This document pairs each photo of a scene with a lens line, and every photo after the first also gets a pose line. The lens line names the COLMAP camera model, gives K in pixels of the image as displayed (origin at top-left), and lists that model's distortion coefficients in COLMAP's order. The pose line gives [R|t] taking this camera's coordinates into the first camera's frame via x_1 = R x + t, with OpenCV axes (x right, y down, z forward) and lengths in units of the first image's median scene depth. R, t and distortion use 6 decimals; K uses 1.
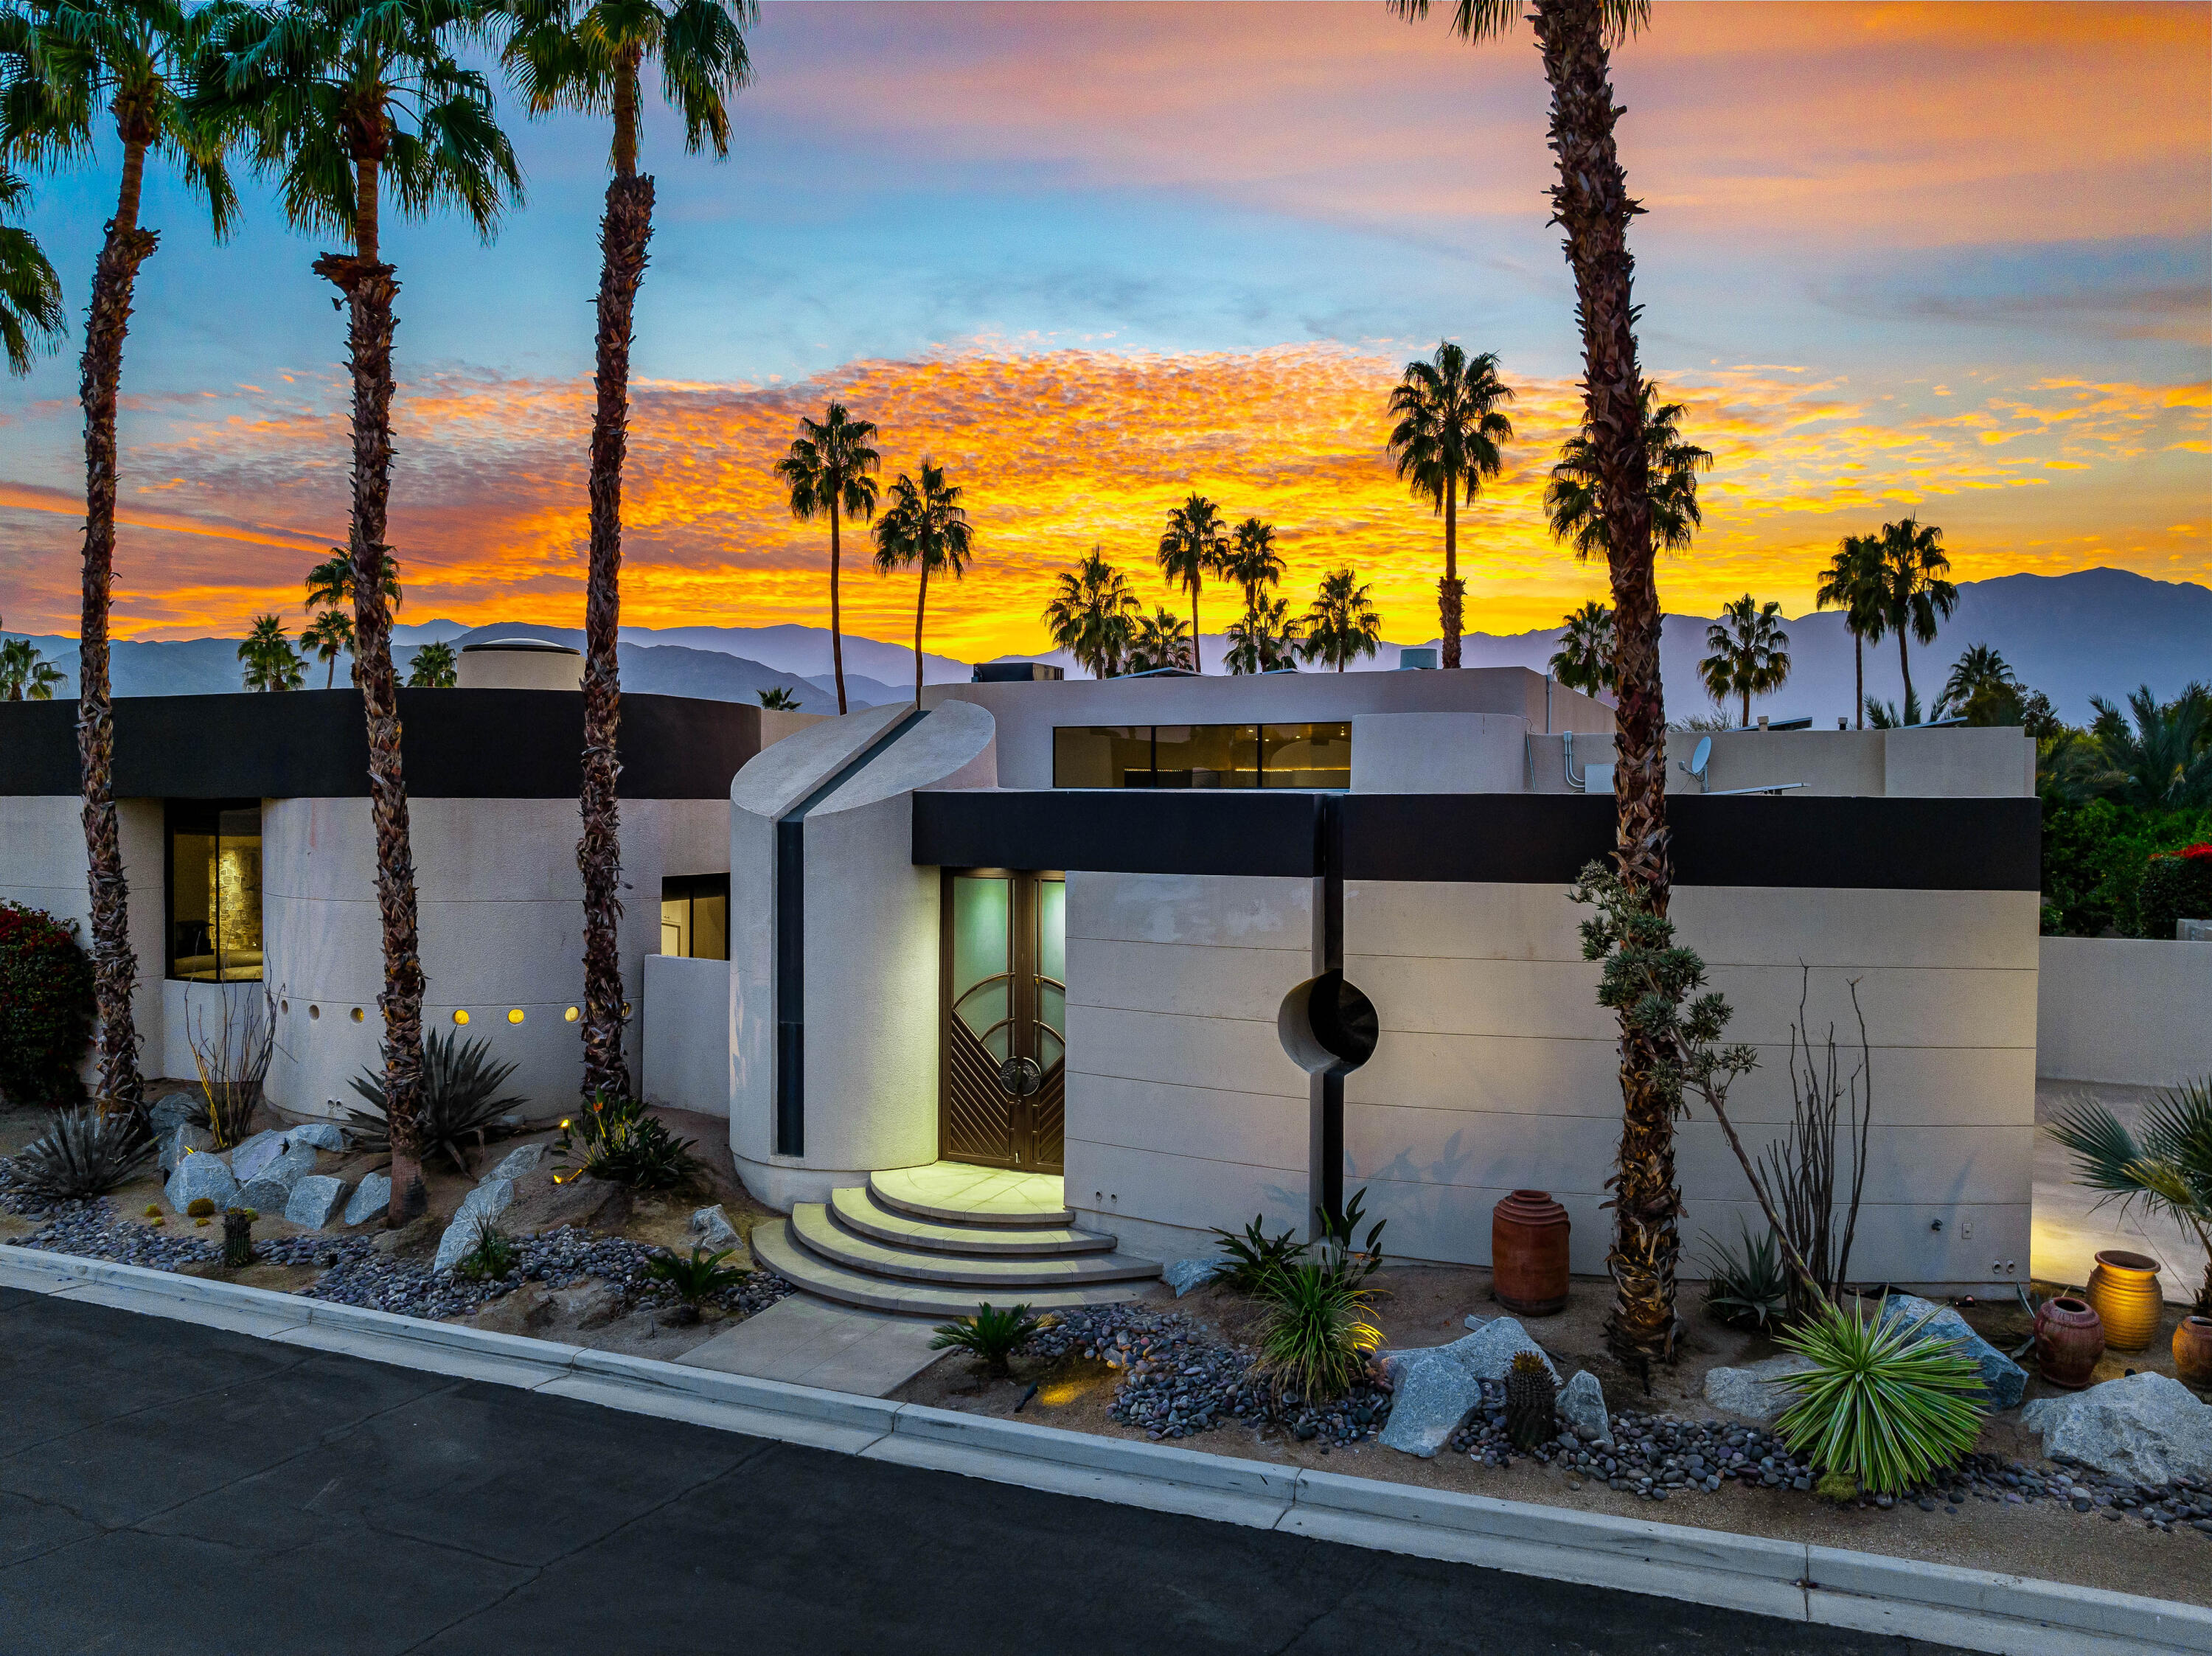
lens RADIAL K [[1548.1, 0, 1106.0], [0, 1548.1, 828.0], [0, 0, 1]] dist [-0.039804, -0.000769]
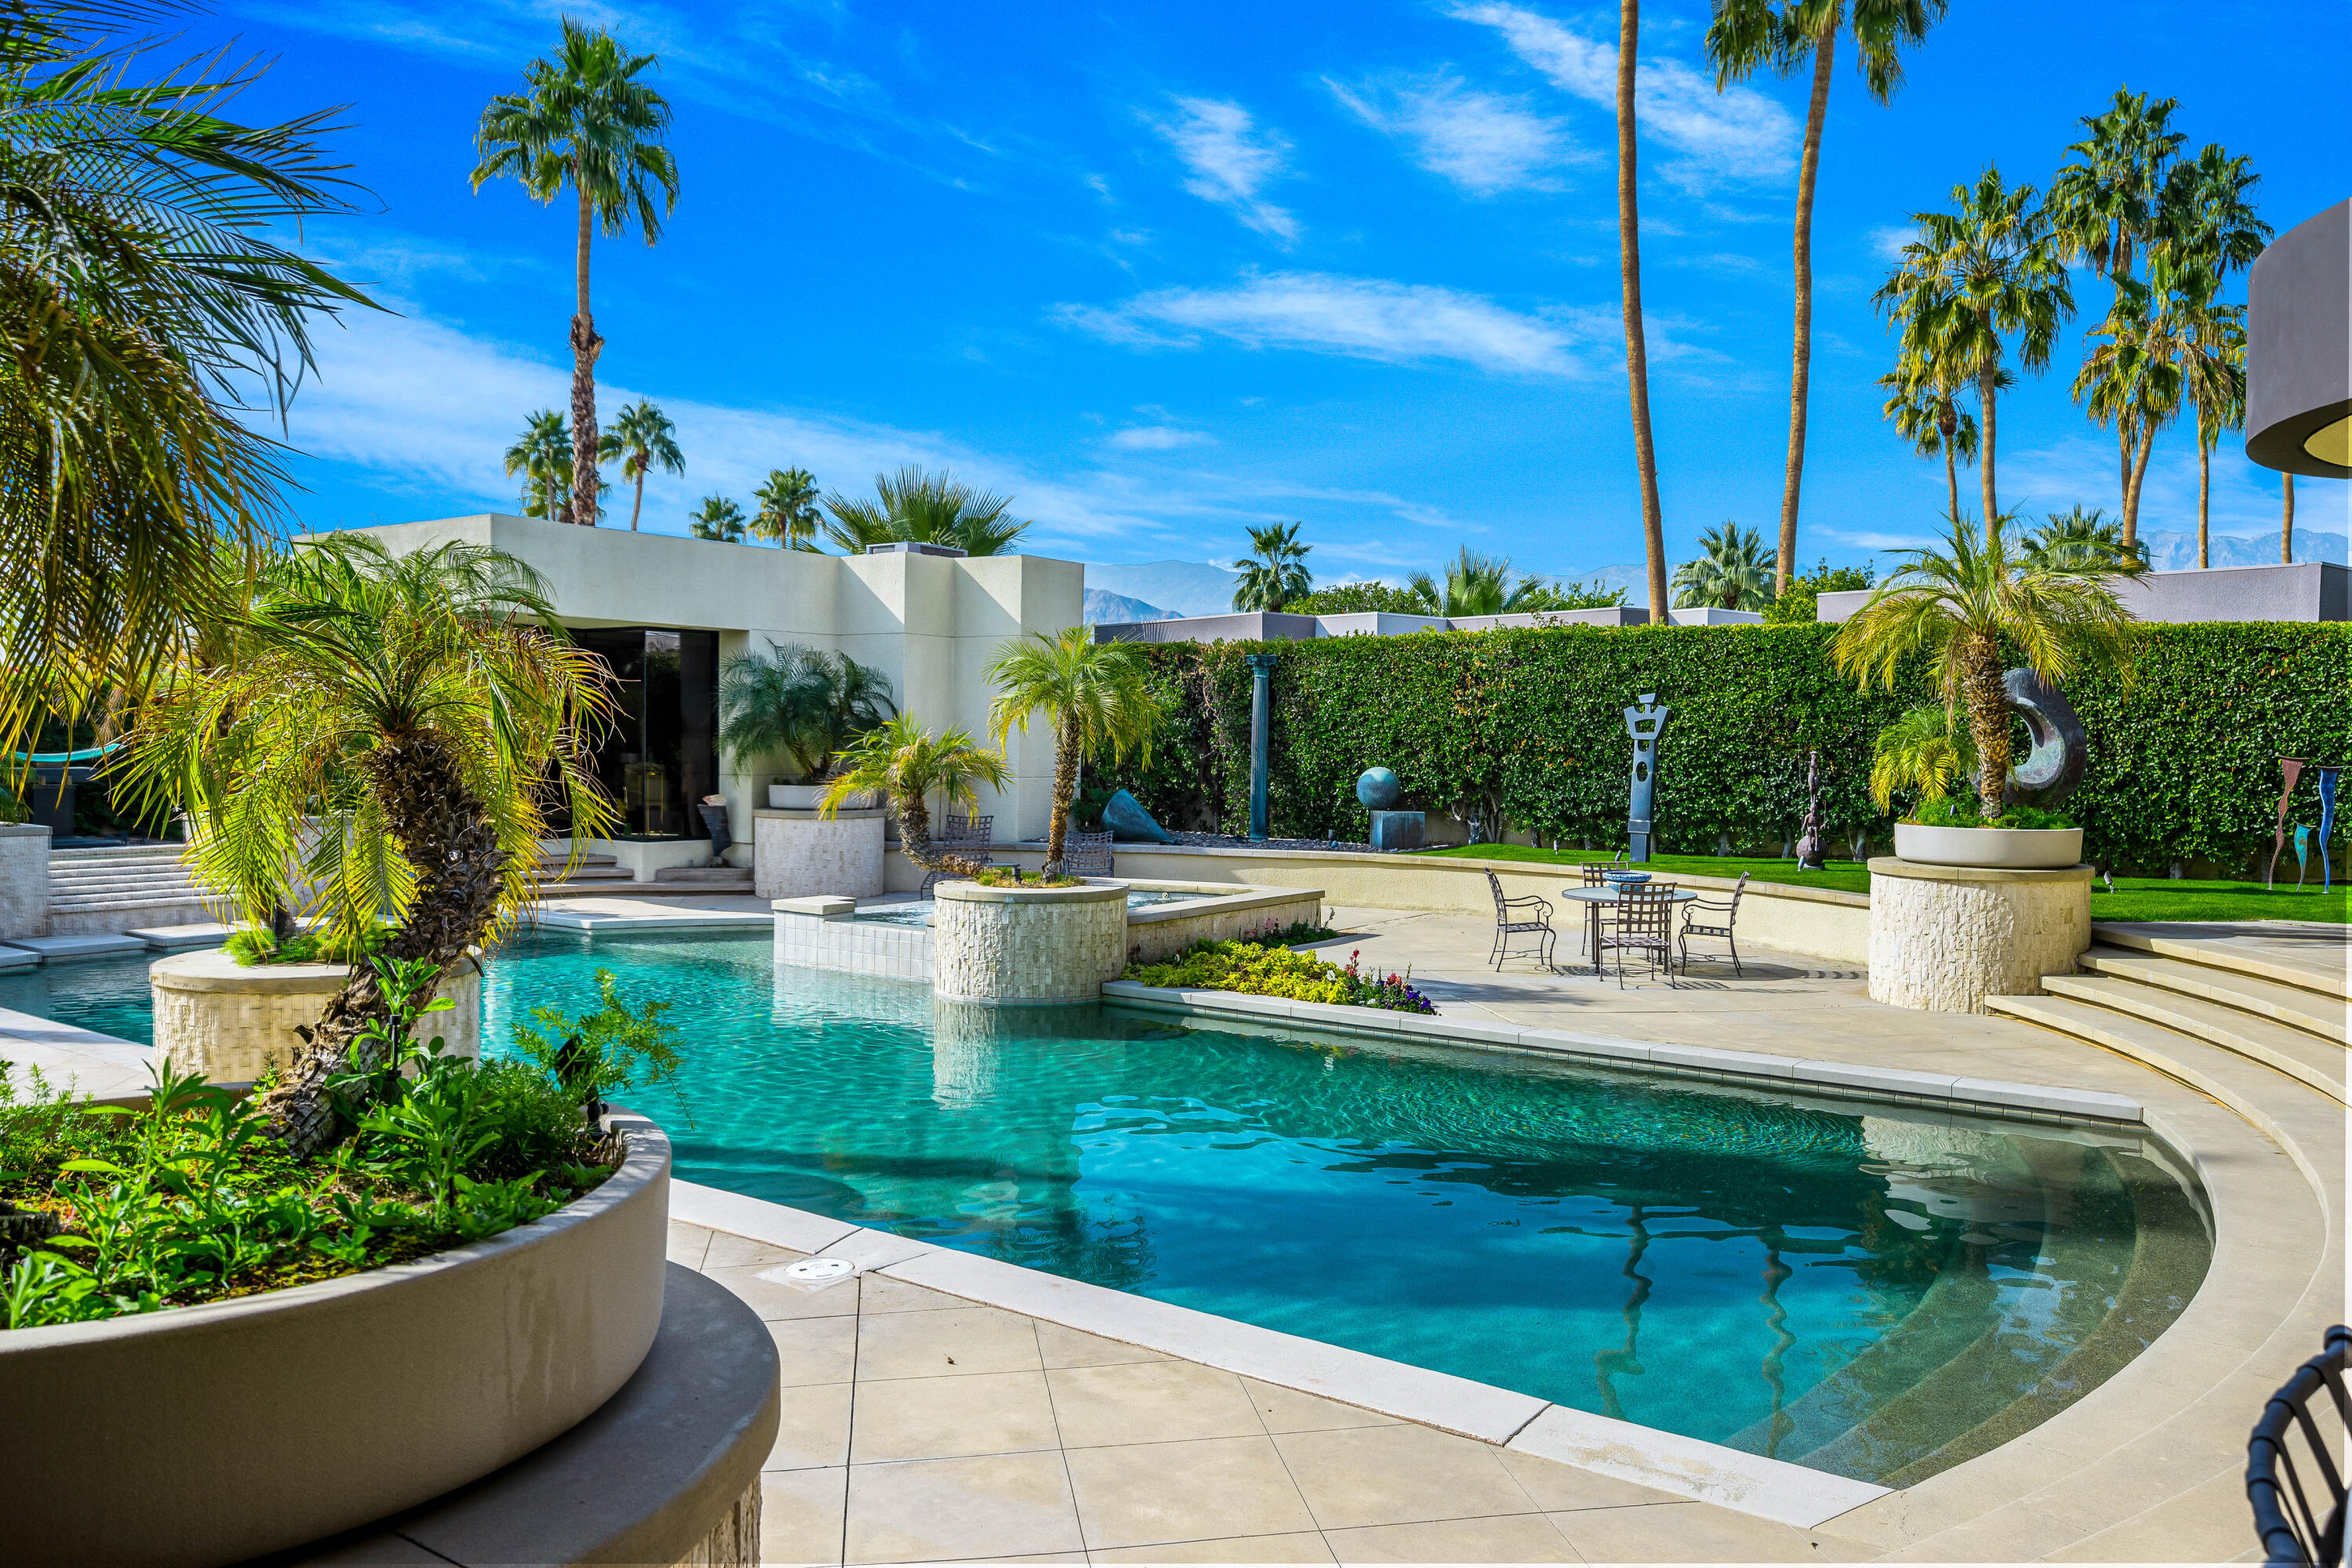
lens RADIAL K [[1663.8, 0, 1189.8], [0, 1663.8, 740.0], [0, 0, 1]] dist [-0.000109, 0.002886]
pose [[0.983410, 0.007029, -0.181259, -0.218127], [-0.010729, 0.999753, -0.019440, 0.029915], [0.181078, 0.021063, 0.983243, 0.533658]]
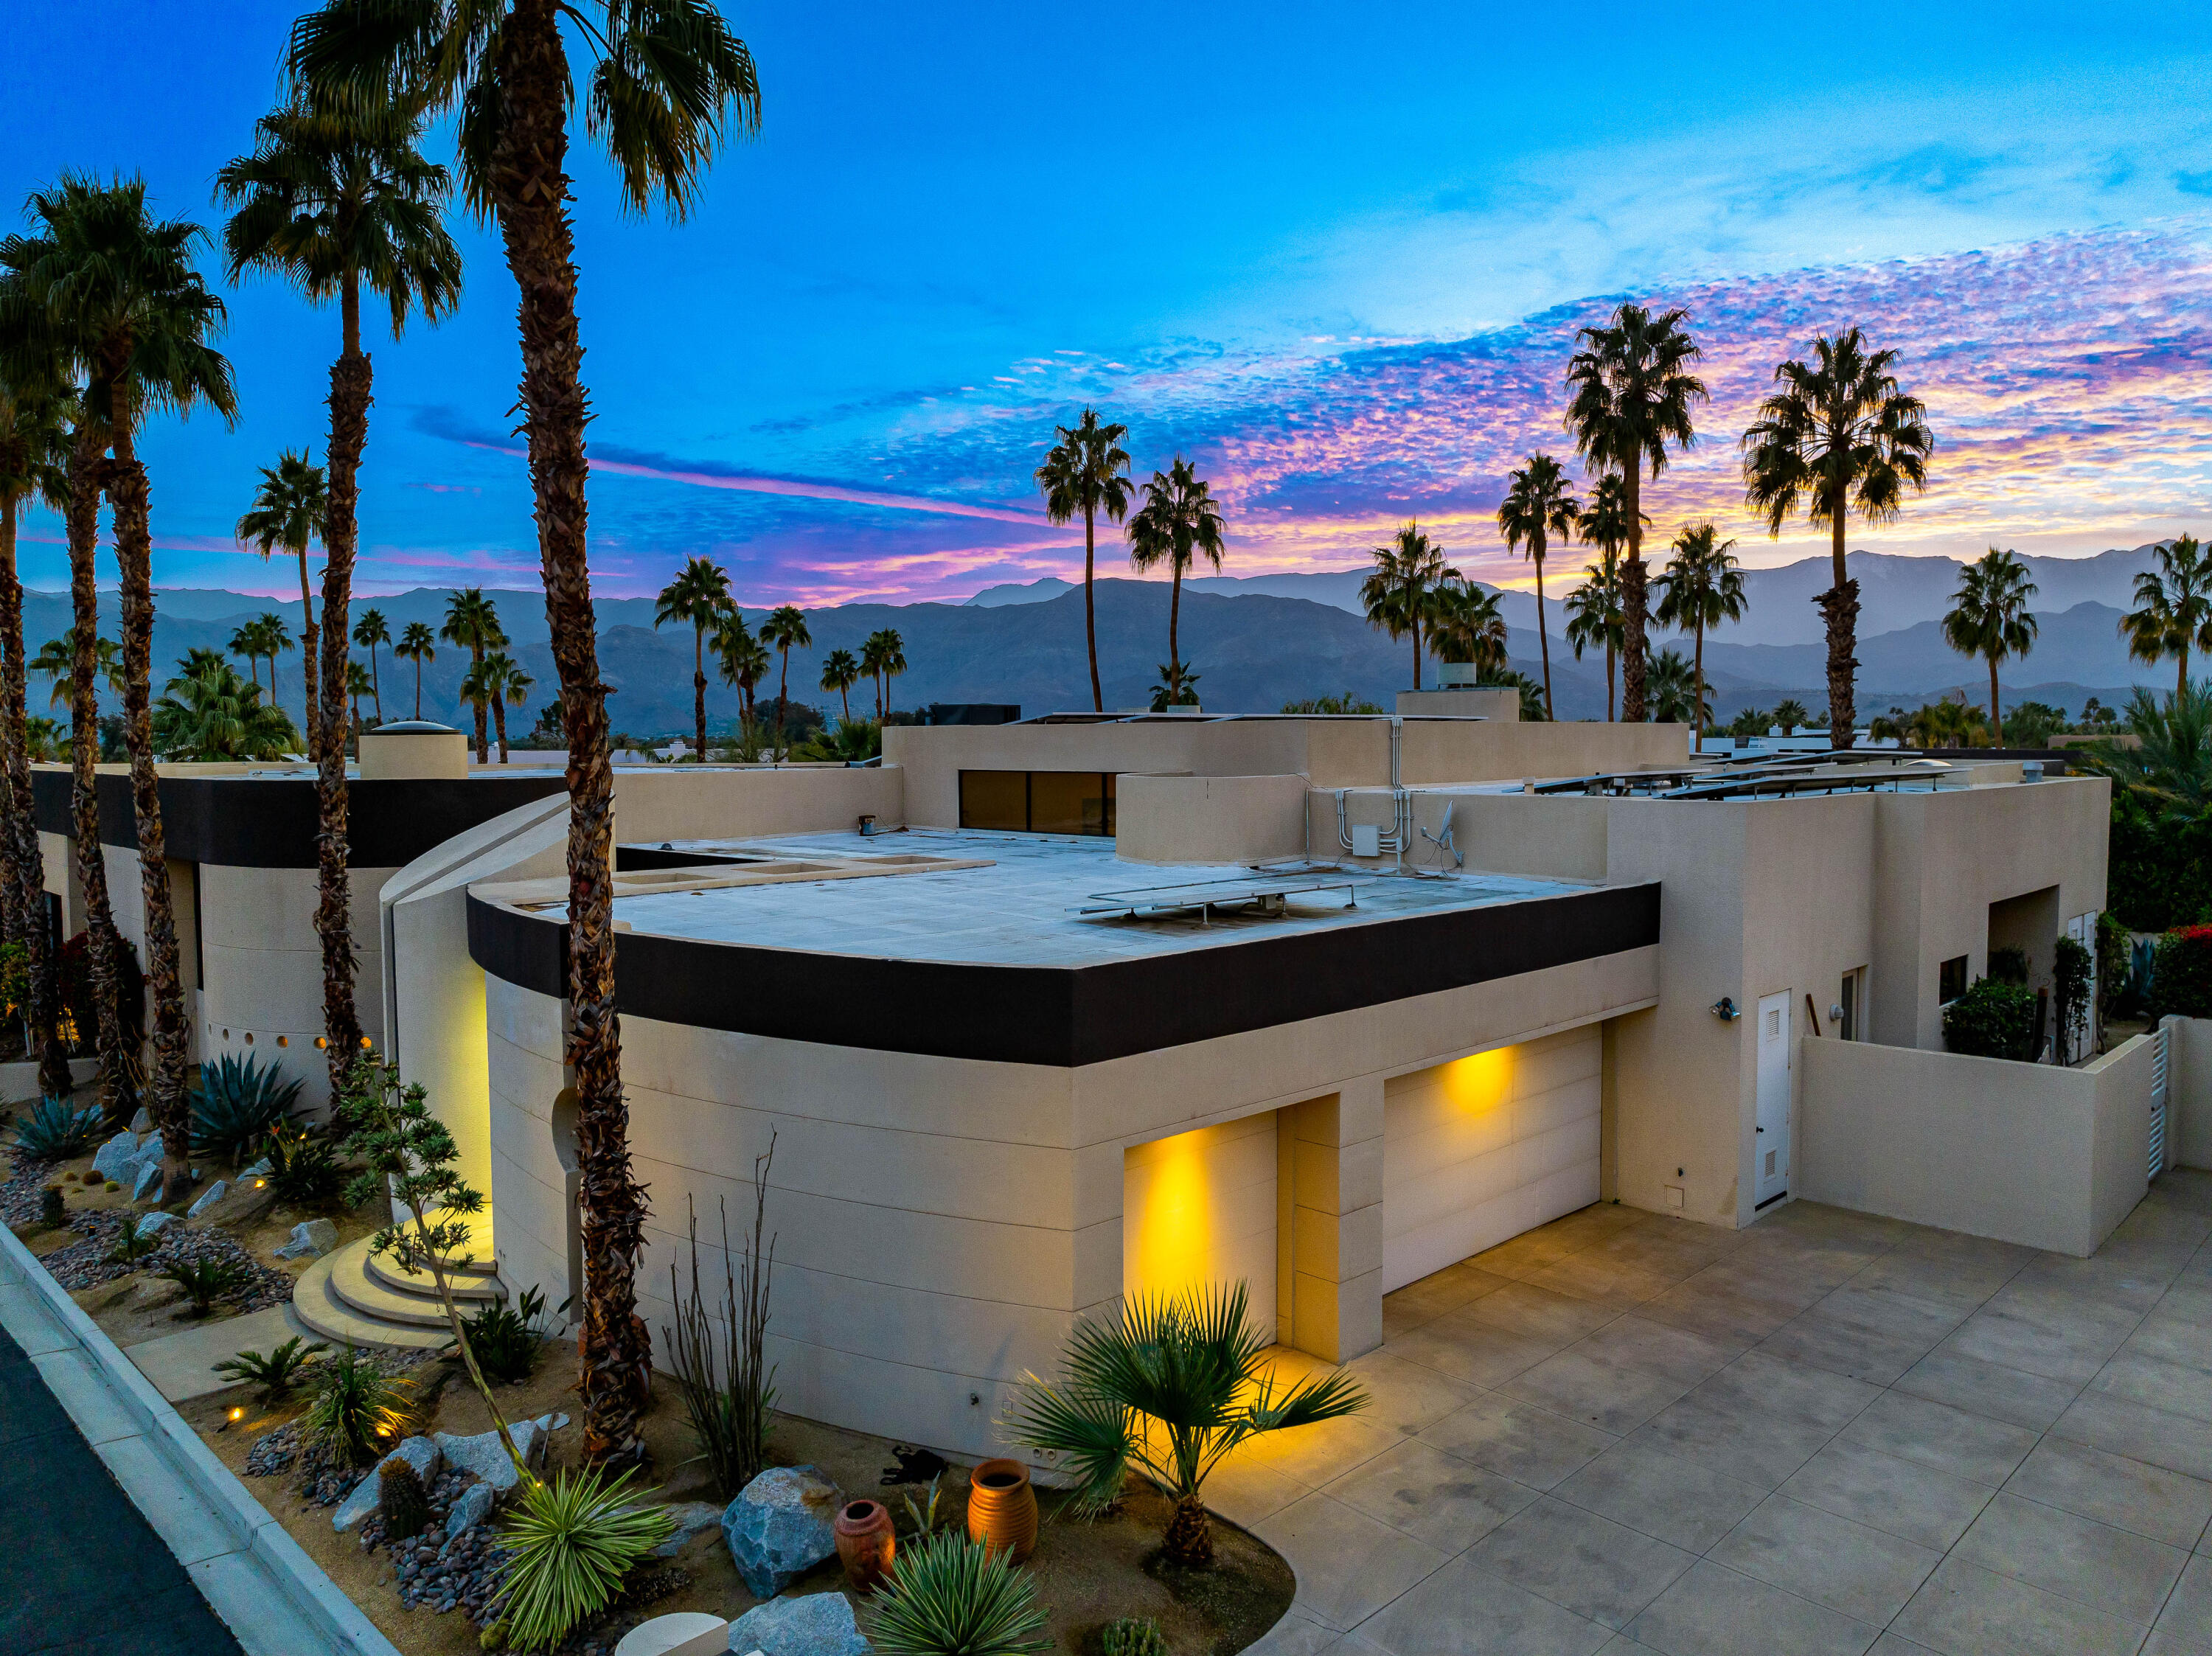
lens RADIAL K [[1548.1, 0, 1106.0], [0, 1548.1, 828.0], [0, 0, 1]] dist [-0.039804, -0.000769]
pose [[0.933469, 0.010422, -0.358506, 0.208718], [0.002500, 0.999364, 0.035562, -0.030077], [0.358648, -0.034093, 0.932850, 0.025889]]
